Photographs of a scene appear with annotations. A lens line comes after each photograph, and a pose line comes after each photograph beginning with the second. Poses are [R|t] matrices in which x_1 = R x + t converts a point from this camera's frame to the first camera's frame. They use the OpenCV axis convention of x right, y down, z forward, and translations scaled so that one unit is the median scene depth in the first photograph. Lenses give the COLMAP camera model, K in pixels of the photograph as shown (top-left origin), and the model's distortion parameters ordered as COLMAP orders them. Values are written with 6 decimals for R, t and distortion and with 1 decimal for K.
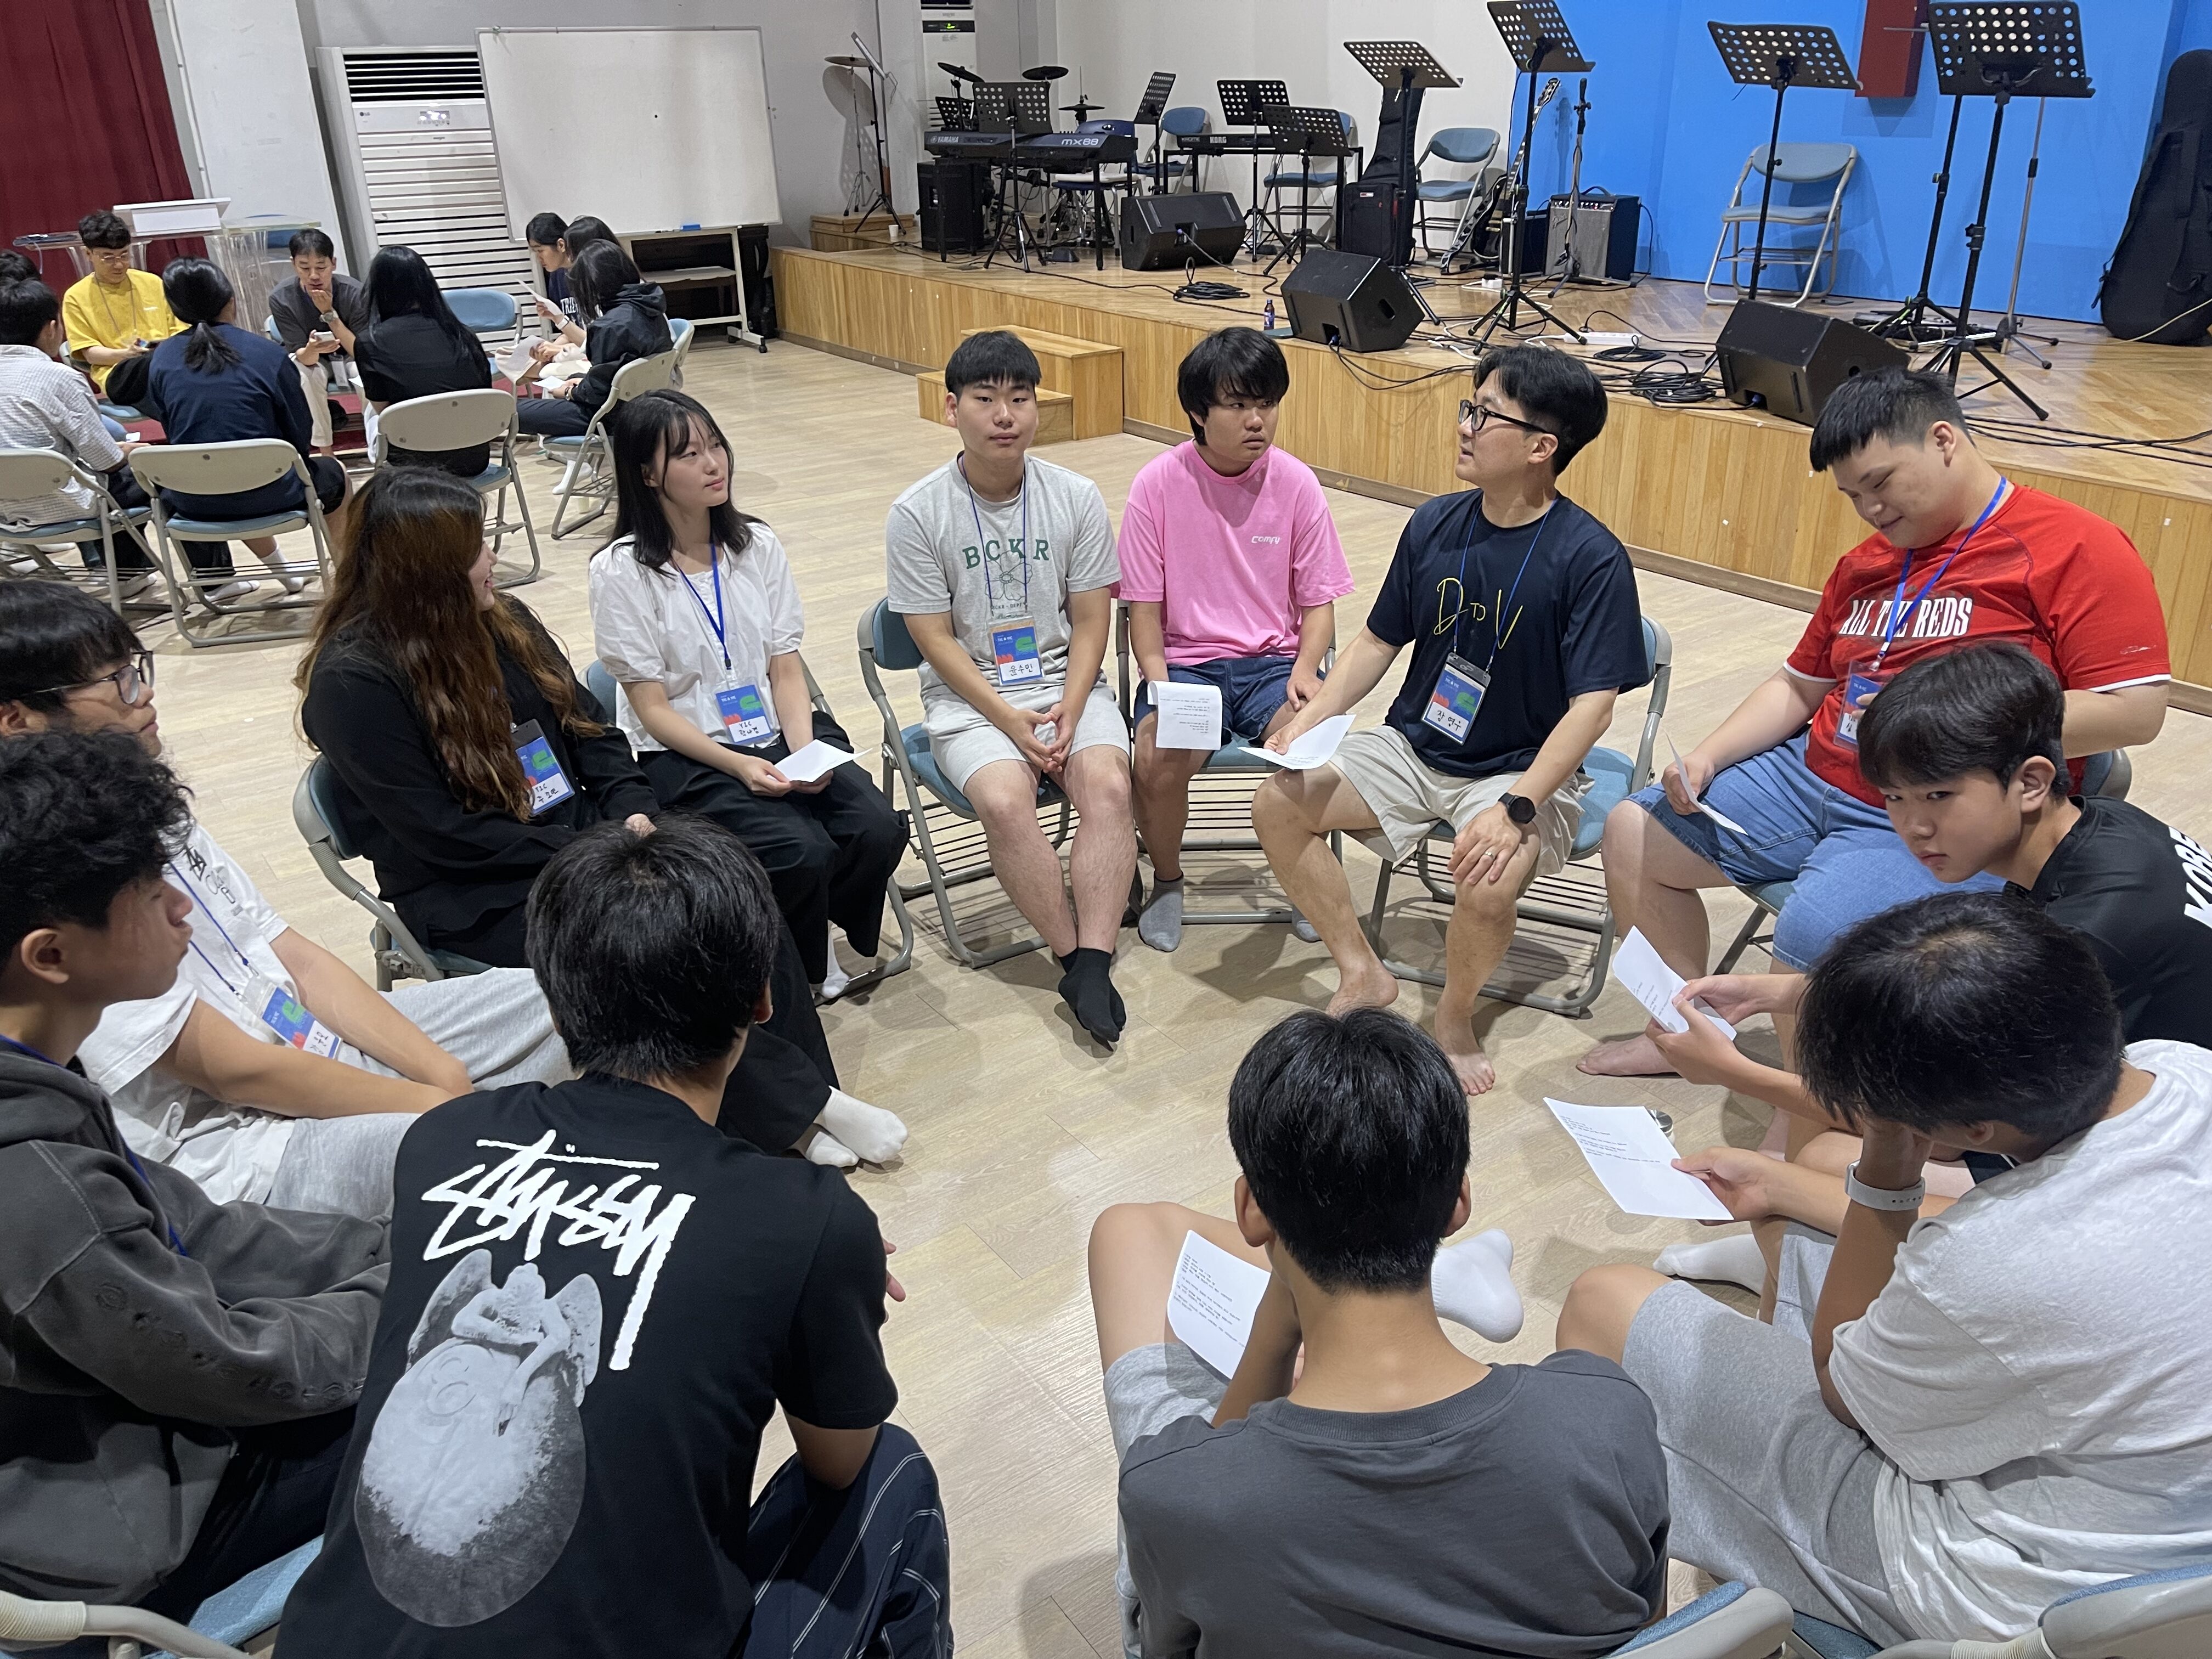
lens RADIAL K [[1697.1, 0, 1106.0], [0, 1697.1, 829.5], [0, 0, 1]] dist [0.052310, -0.056328]
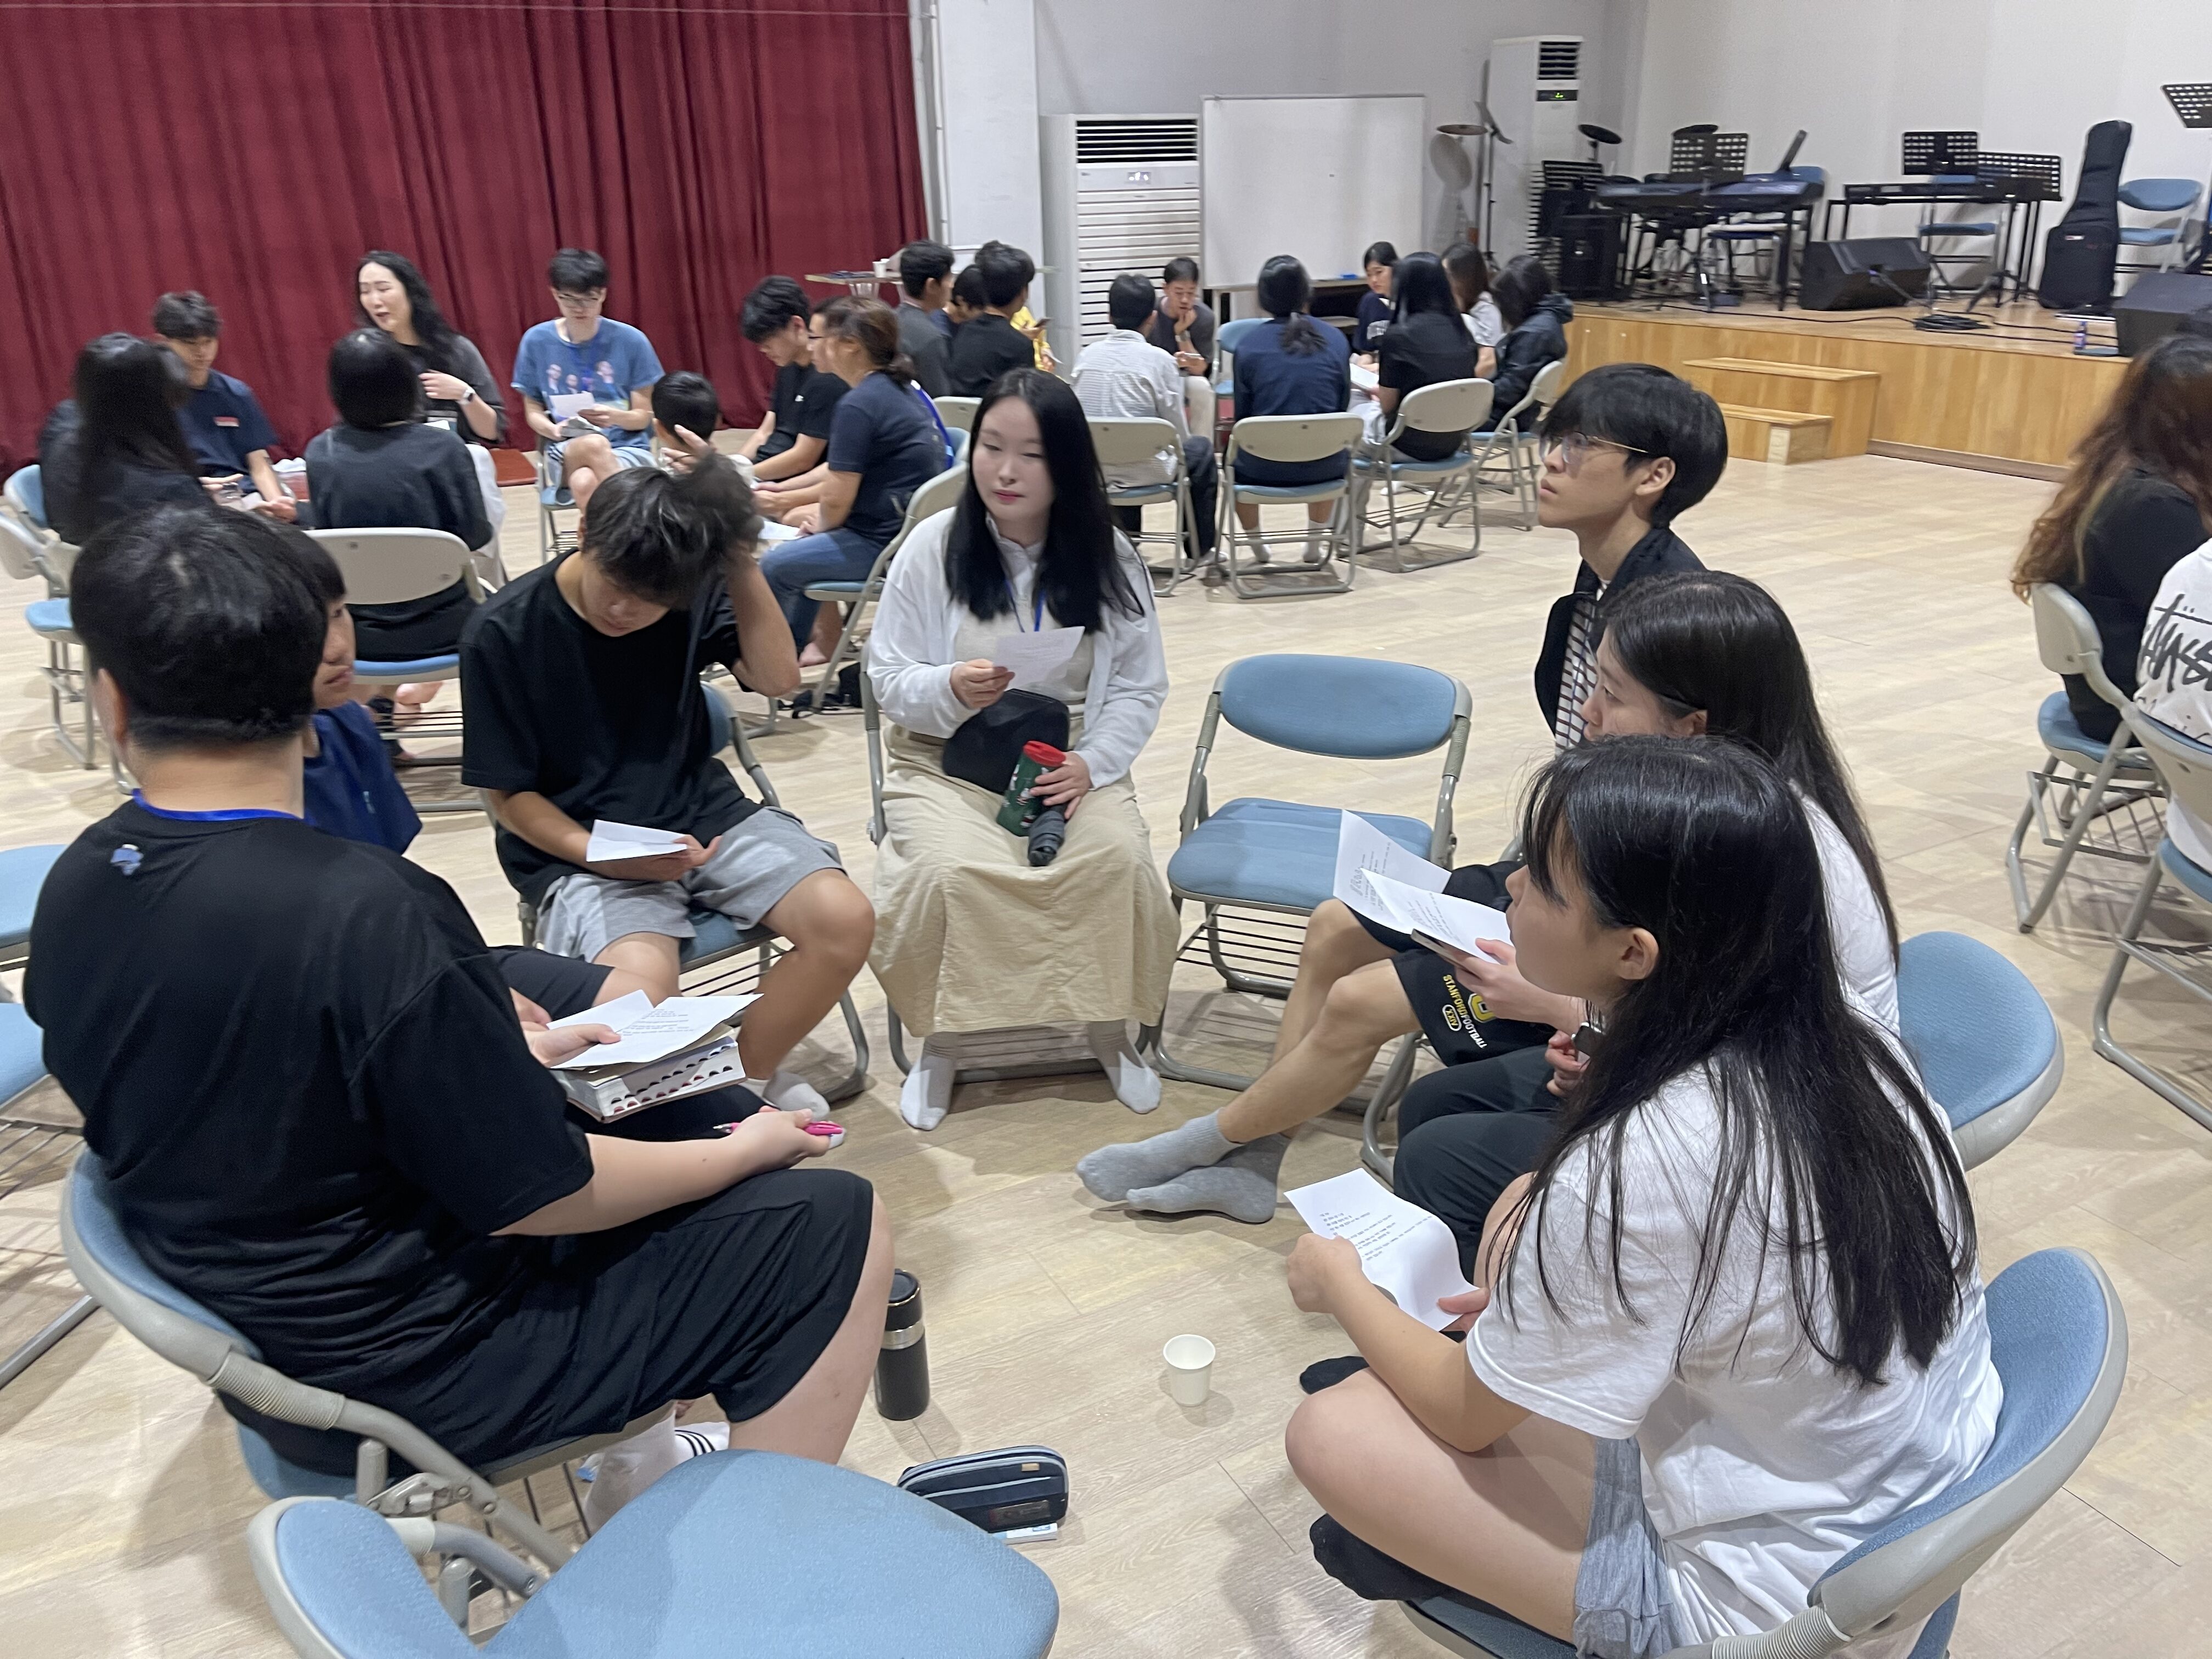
lens RADIAL K [[1697.1, 0, 1106.0], [0, 1697.1, 829.5], [0, 0, 1]] dist [0.052310, -0.056328]
pose [[0.990931, 0.044019, -0.126957, -0.264341], [-0.050747, 0.997446, -0.050255, 0.061316], [0.124421, 0.056242, 0.990634, -0.068935]]
